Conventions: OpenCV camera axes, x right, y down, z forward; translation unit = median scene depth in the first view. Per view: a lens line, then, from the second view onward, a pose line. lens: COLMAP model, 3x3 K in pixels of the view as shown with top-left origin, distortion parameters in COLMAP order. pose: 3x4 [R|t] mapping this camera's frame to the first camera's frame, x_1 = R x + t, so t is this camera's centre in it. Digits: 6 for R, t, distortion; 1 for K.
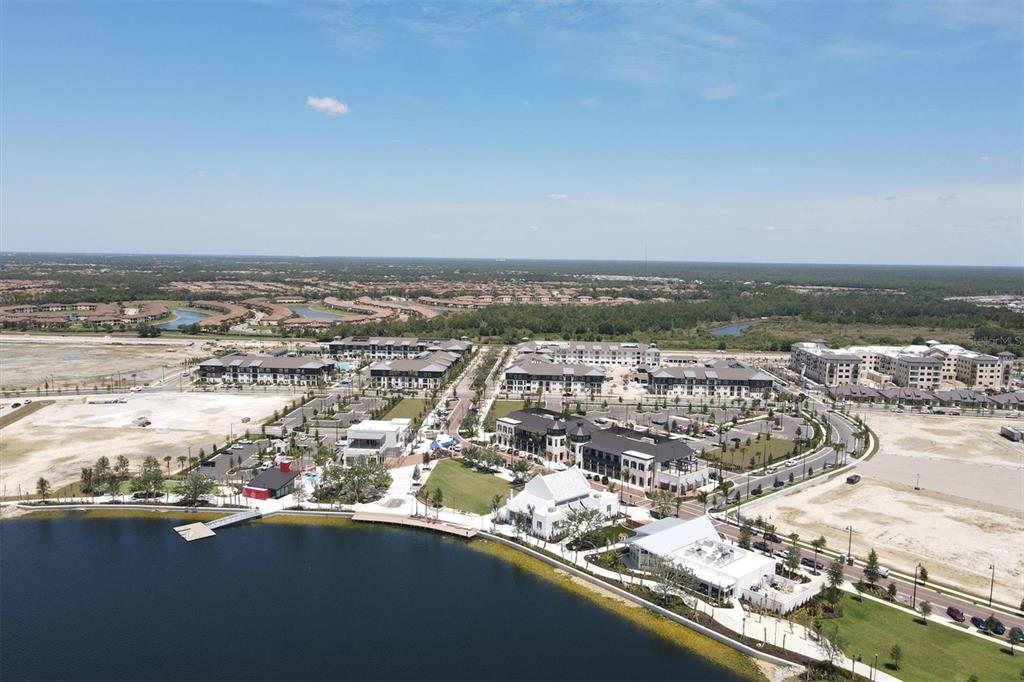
lens RADIAL K [[751.1, 0, 512.0], [0, 751.1, 341.0], [0, 0, 1]] dist [-0.011017, 0.036609]
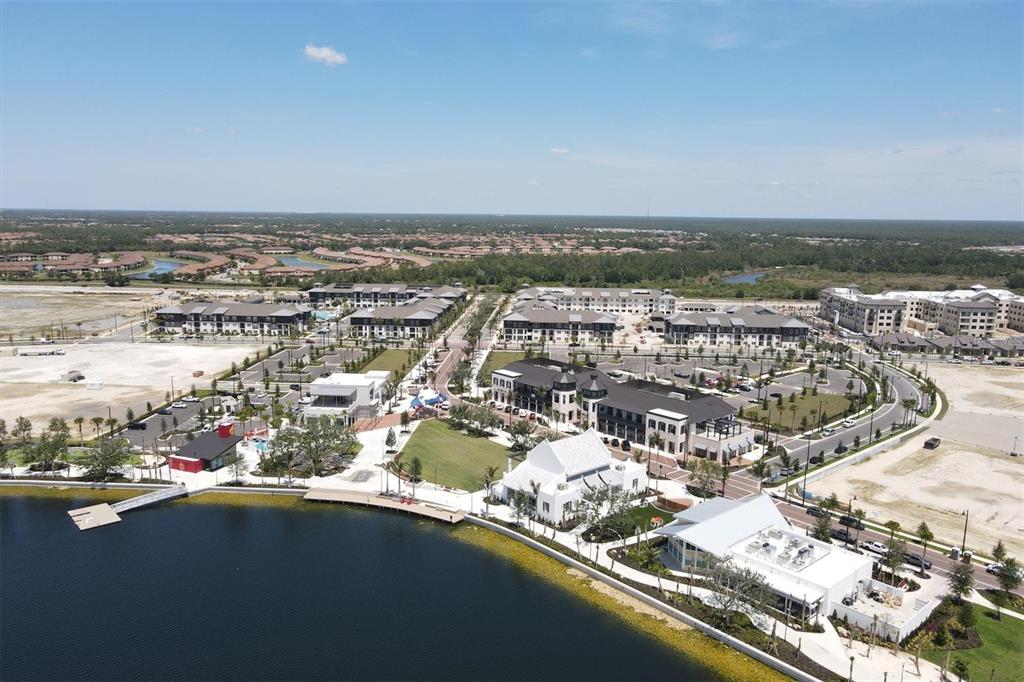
lens RADIAL K [[751.1, 0, 512.0], [0, 751.1, 341.0], [0, 0, 1]] dist [-0.011017, 0.036609]
pose [[0.999996, -0.002802, 0.000199, 0.001697], [0.002786, 0.998350, 0.057346, 0.025480], [-0.000360, -0.057345, 0.998354, 0.190132]]
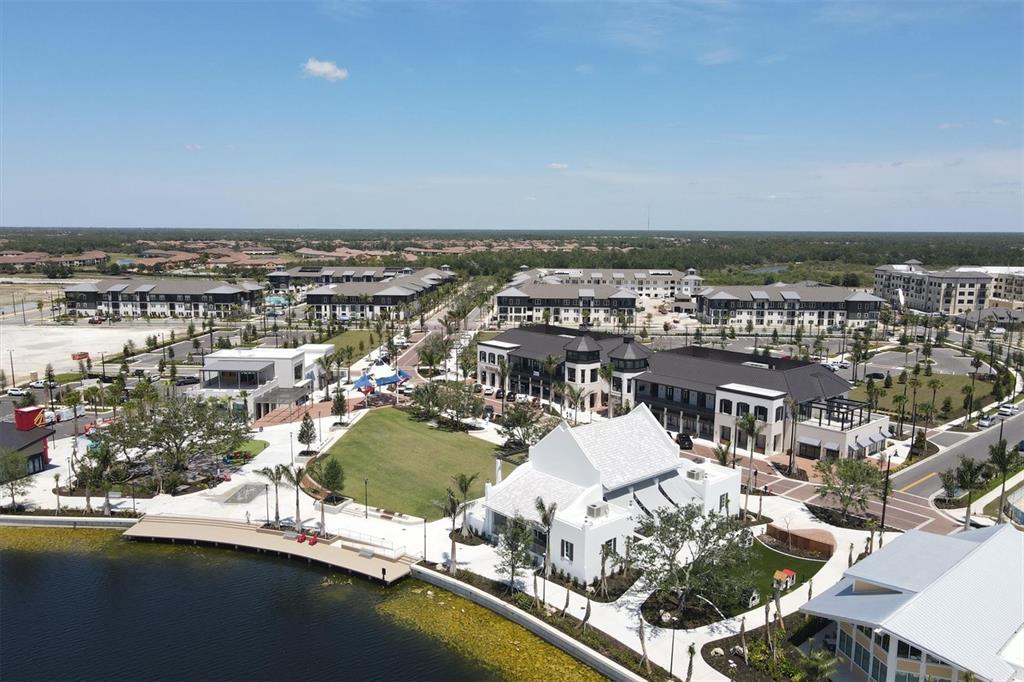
lens RADIAL K [[751.1, 0, 512.0], [0, 751.1, 341.0], [0, 0, 1]] dist [-0.011017, 0.036609]
pose [[0.999947, -0.010154, 0.001625, 0.006228], [0.010088, 0.999281, 0.036560, 0.092336], [-0.001995, -0.036542, 0.999330, 0.465996]]
